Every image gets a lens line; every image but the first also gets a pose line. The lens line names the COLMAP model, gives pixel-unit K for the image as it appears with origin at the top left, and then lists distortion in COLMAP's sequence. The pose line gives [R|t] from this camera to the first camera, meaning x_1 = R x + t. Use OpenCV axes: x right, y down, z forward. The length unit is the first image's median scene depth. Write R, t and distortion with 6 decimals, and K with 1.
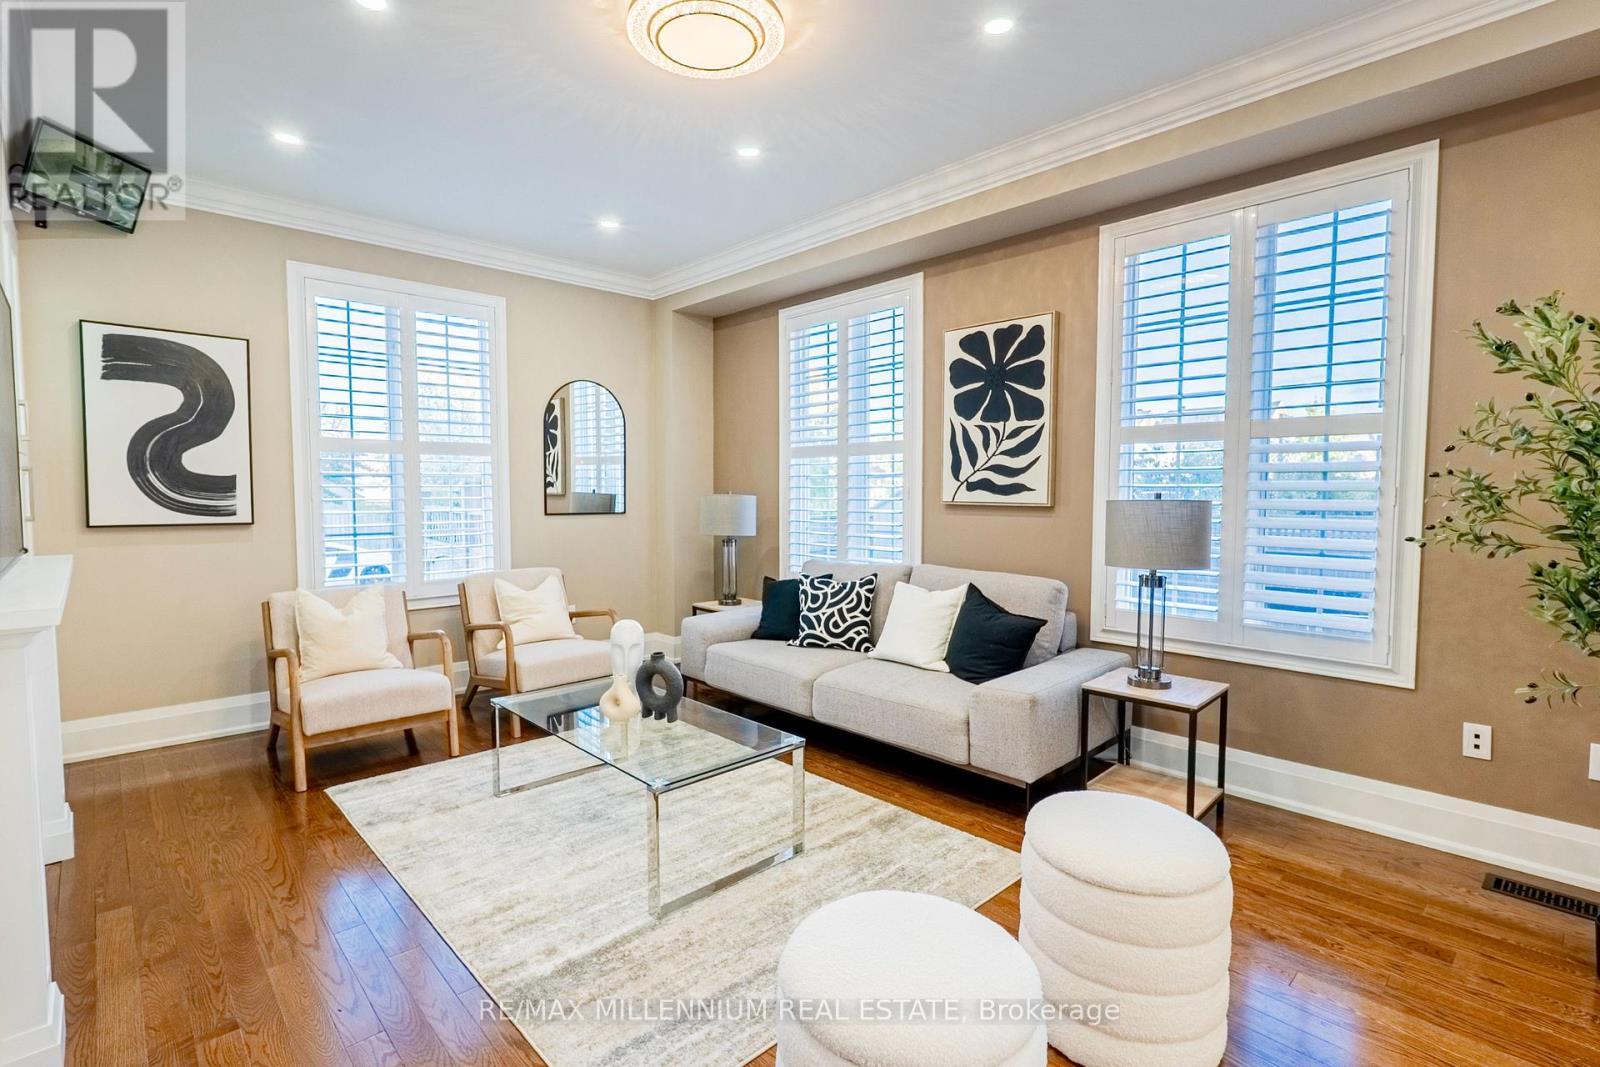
lens RADIAL K [[741.8, 0, 794.0], [0, 741.8, 529.5], [0, 0, 1]] dist [-0.000780, -0.000158]
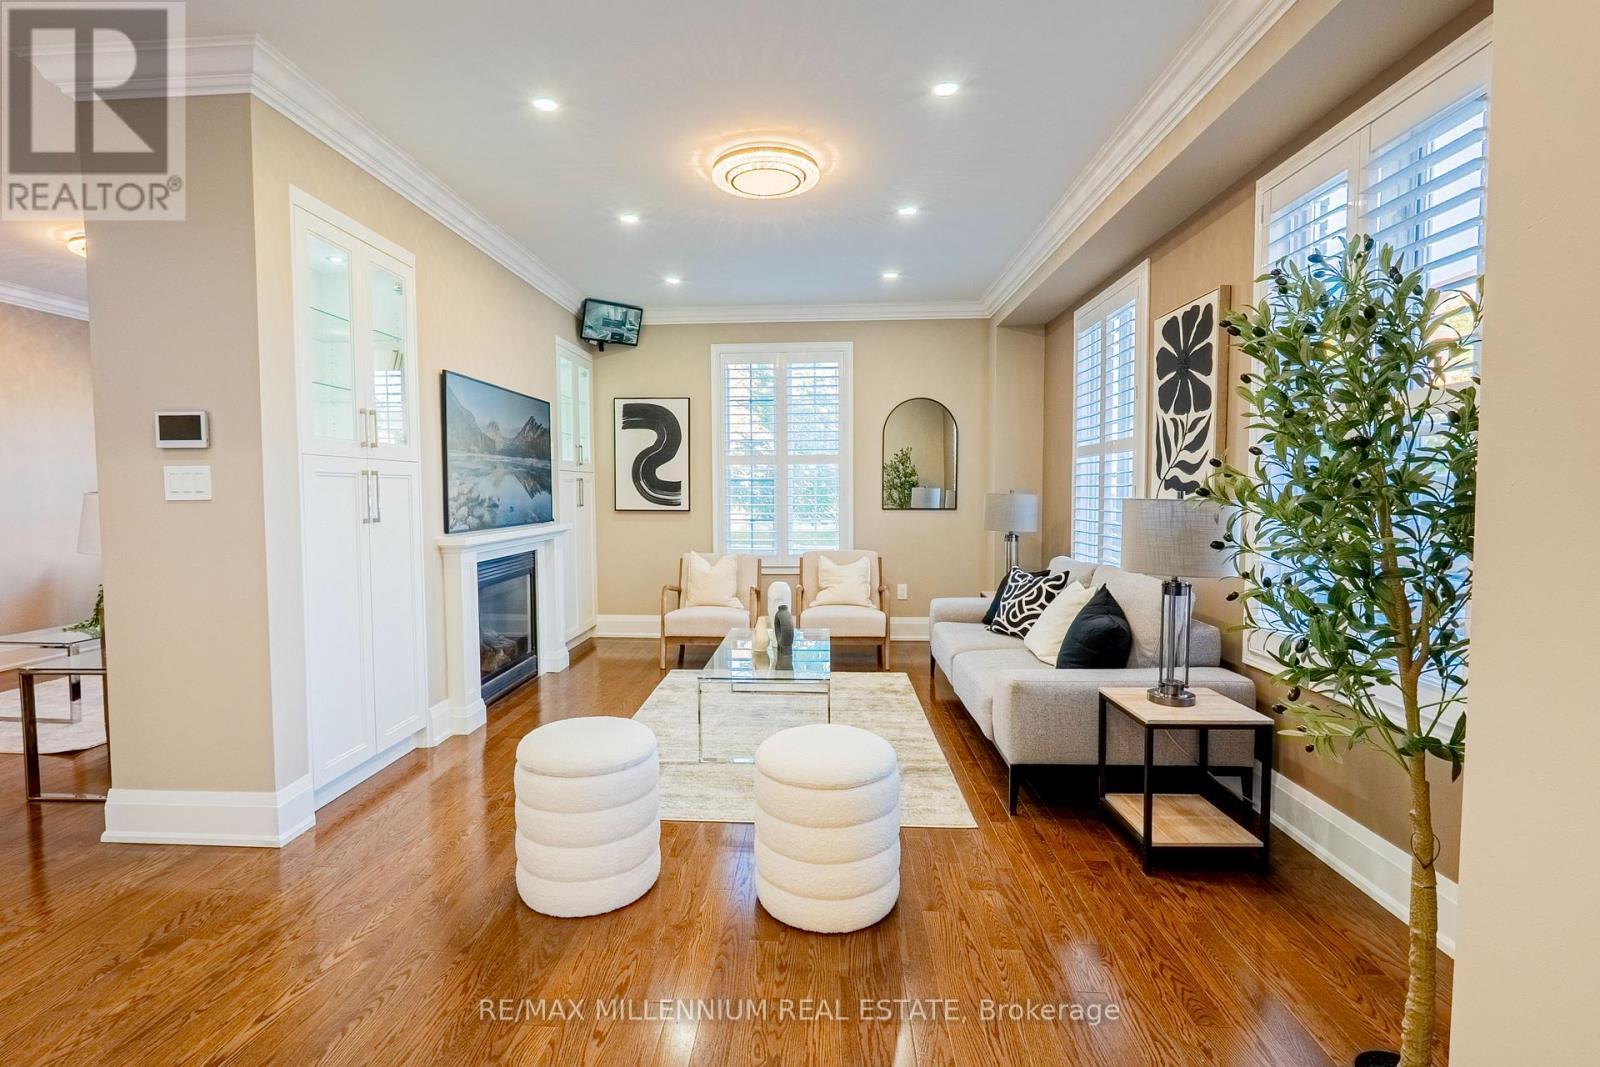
lens RADIAL K [[741.8, 0, 784.6], [0, 741.8, 530.3], [0, 0, 1]] dist [-0.000780, -0.000158]
pose [[0.699144, 0.036296, -0.714059, 0.586242], [-0.034775, 0.999255, 0.016744, 0.000039], [0.714135, 0.013125, 0.699885, 0.011877]]
